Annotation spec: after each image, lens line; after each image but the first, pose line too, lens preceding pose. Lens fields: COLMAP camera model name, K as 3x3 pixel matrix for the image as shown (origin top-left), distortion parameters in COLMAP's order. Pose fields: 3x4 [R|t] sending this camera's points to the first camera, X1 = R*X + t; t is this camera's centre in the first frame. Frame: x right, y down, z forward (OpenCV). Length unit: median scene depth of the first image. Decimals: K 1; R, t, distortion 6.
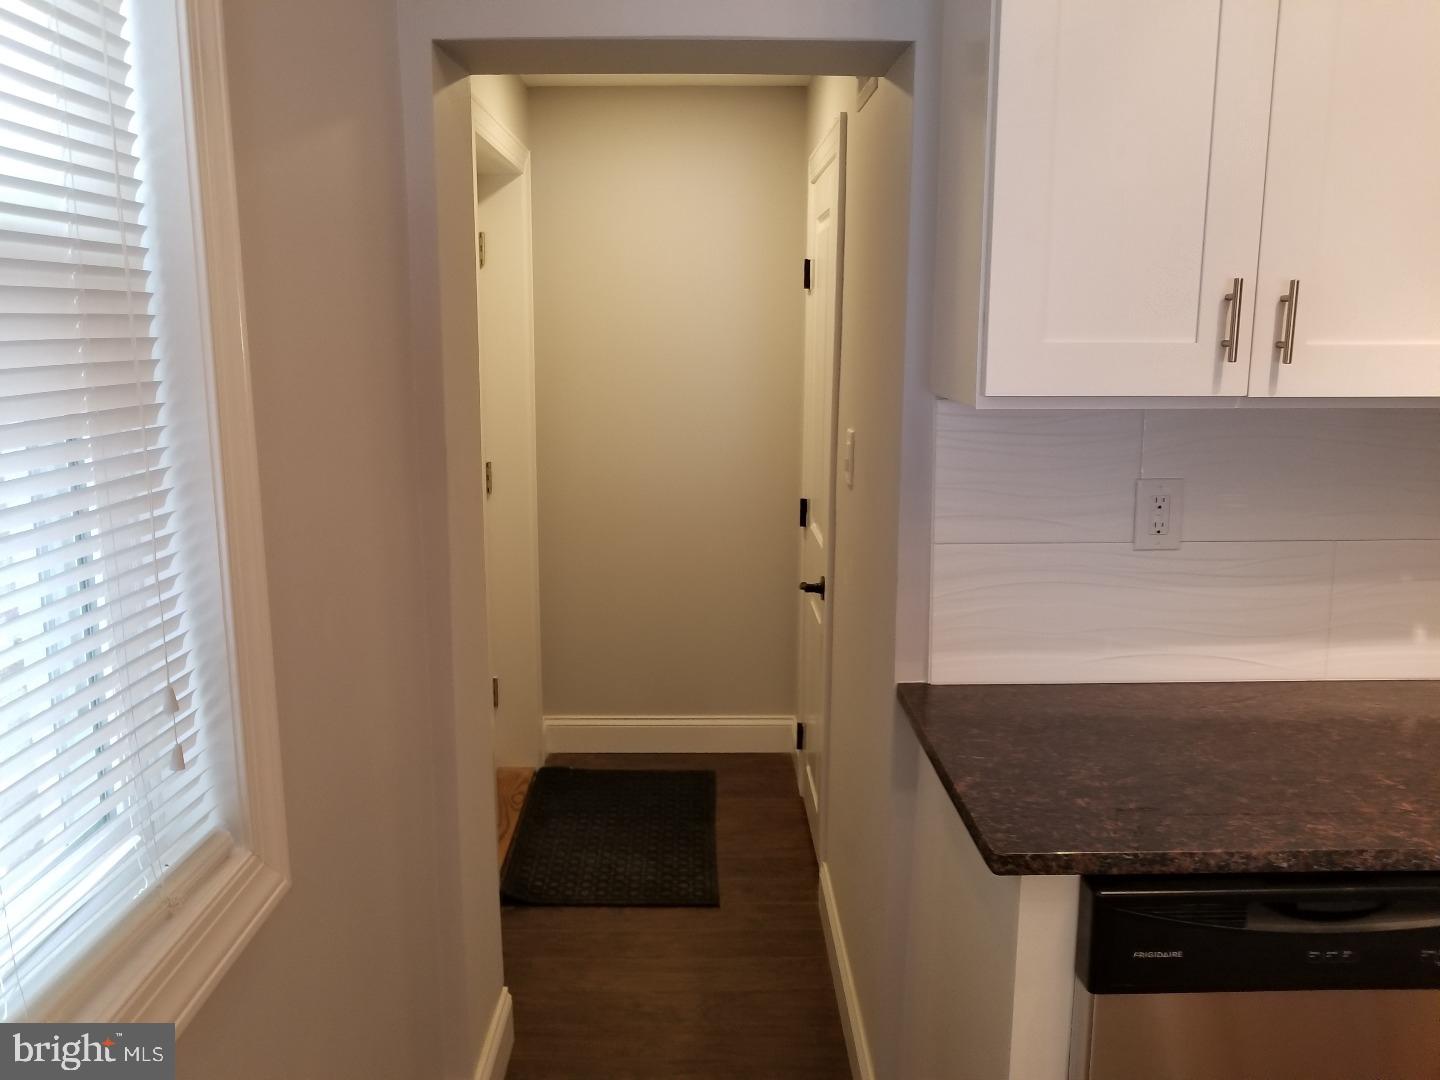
lens RADIAL K [[1035.0, 0, 718.1], [0, 1035.0, 483.1], [0, 0, 1]] dist [-0.000879, 0.000325]
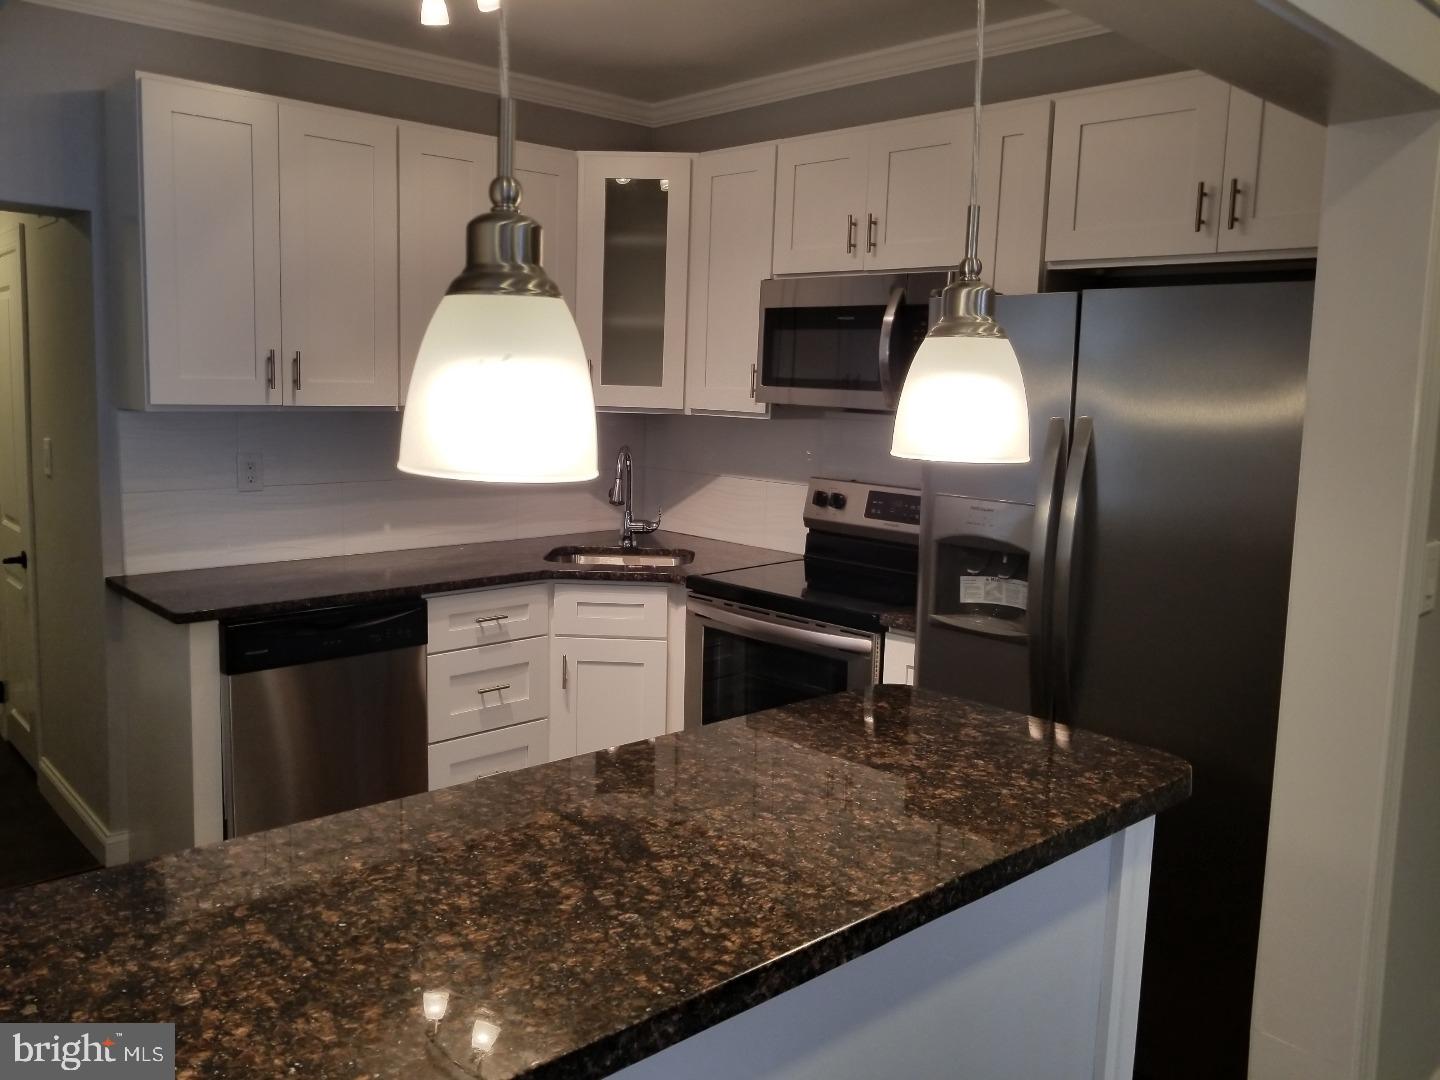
lens RADIAL K [[1148.9, 0, 715.1], [0, 1148.9, 515.6], [0, 0, 1]] dist [-0.003833, -0.002039]
pose [[0.739128, -0.061721, 0.670731, -0.402264], [0.084252, 0.996444, -0.001150, 0.207261], [-0.668275, 0.057361, 0.741700, -1.254201]]
